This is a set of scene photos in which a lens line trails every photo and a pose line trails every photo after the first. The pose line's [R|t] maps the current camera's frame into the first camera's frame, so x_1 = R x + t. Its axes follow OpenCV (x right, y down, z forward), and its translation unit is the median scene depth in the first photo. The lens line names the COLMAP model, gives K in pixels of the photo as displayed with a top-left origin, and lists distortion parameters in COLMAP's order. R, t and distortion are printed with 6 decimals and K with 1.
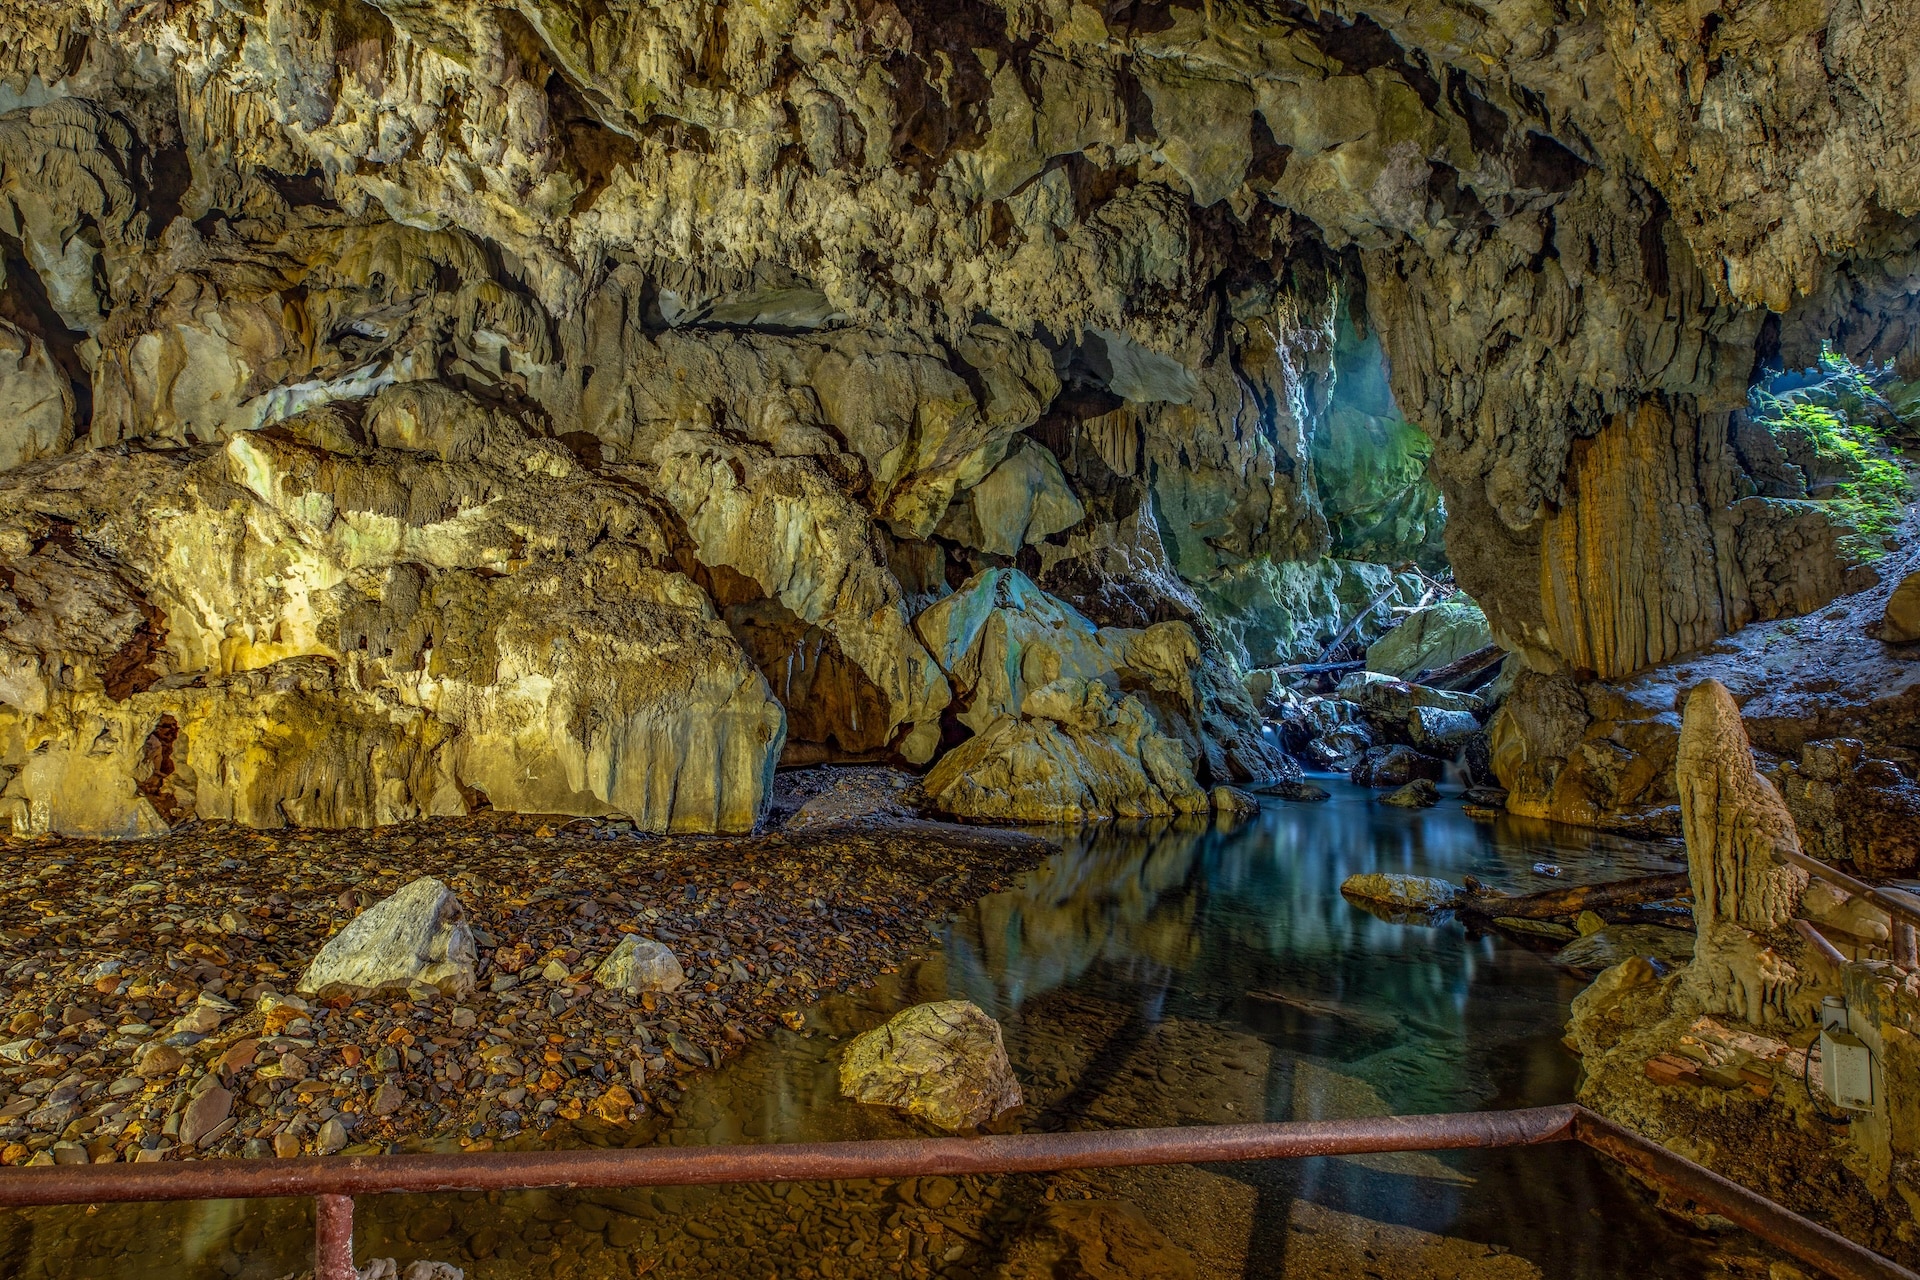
lens RADIAL K [[951.9, 0, 869.3], [0, 951.9, 566.0], [0, 0, 1]] dist [-0.053562, 0.016577]
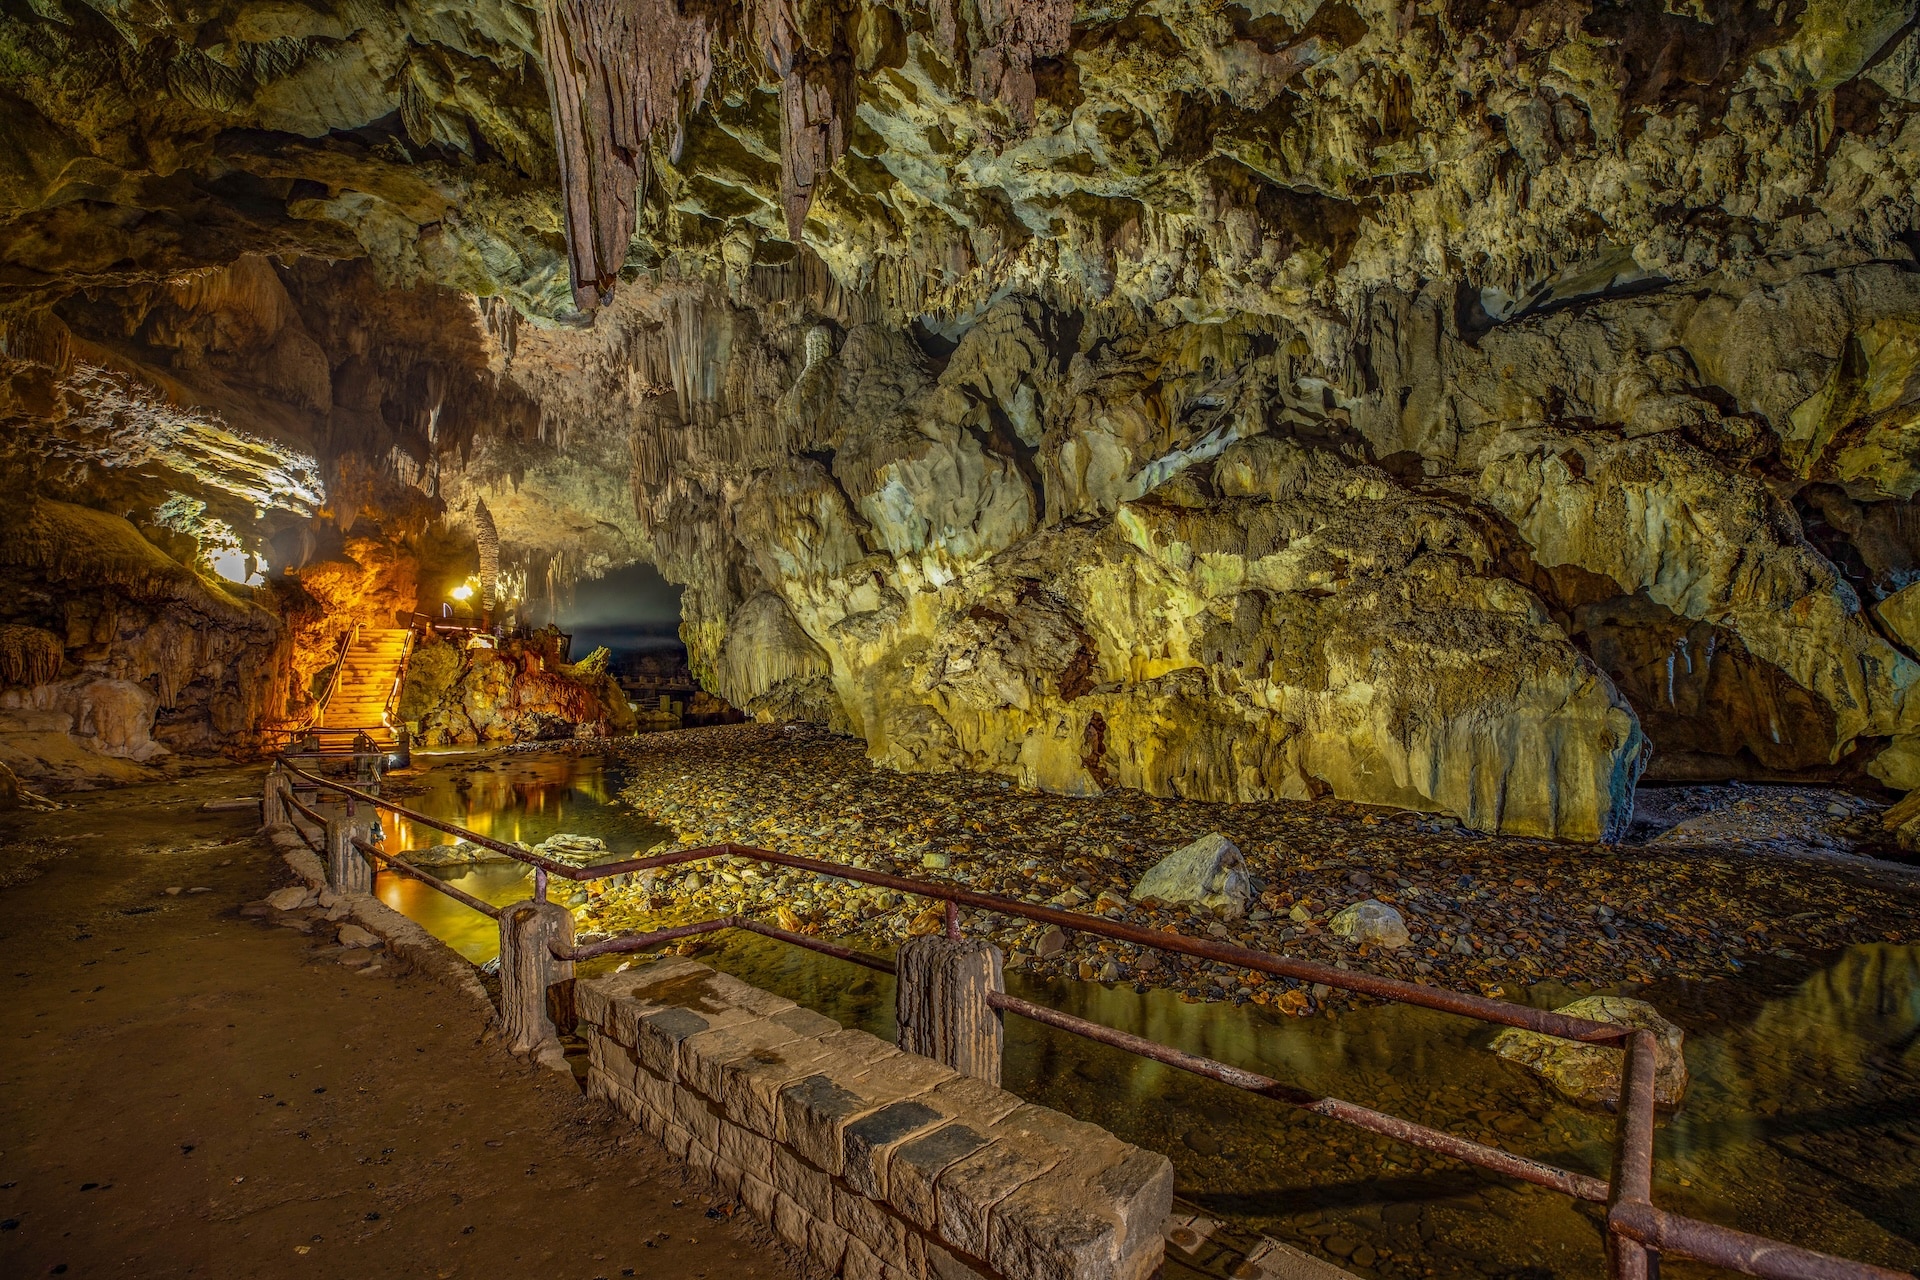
lens RADIAL K [[893.8, 0, 962.8], [0, 893.8, 631.0], [0, 0, 1]] dist [-0.052739, 0.015887]
pose [[0.667467, -0.044953, -0.743281, 0.112367], [0.089212, 0.995814, 0.019887, -0.007071], [0.739276, -0.079584, 0.668683, -0.046047]]
